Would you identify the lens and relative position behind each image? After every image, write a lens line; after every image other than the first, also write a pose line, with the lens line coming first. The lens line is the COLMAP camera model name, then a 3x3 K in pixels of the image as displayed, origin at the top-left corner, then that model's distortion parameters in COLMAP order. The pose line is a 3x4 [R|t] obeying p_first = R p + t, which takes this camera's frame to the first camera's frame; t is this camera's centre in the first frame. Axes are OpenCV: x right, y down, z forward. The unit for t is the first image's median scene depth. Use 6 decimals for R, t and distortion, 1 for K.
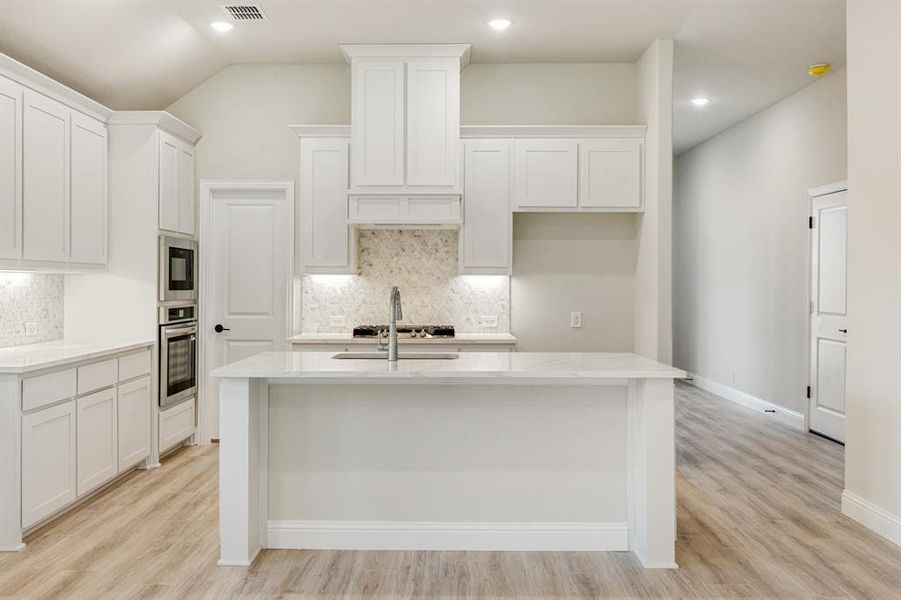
lens RADIAL K [[855.4, 0, 450.5], [0, 855.4, 300.0], [0, 0, 1]] dist [-0.086253, -0.003689]
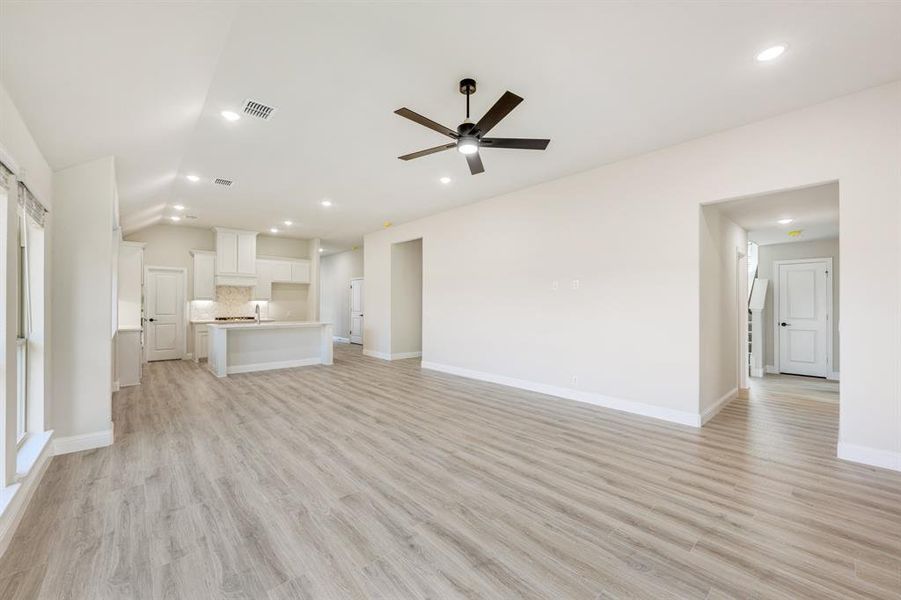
lens RADIAL K [[354.5, 0, 450.5], [0, 354.5, 300.0], [0, 0, 1]] dist [-0.000127, -0.000007]
pose [[0.735055, 0.005928, 0.677981, -0.358386], [0.013663, 0.999629, -0.023554, 0.010303], [-0.677869, 0.026577, 0.734702, -0.515760]]
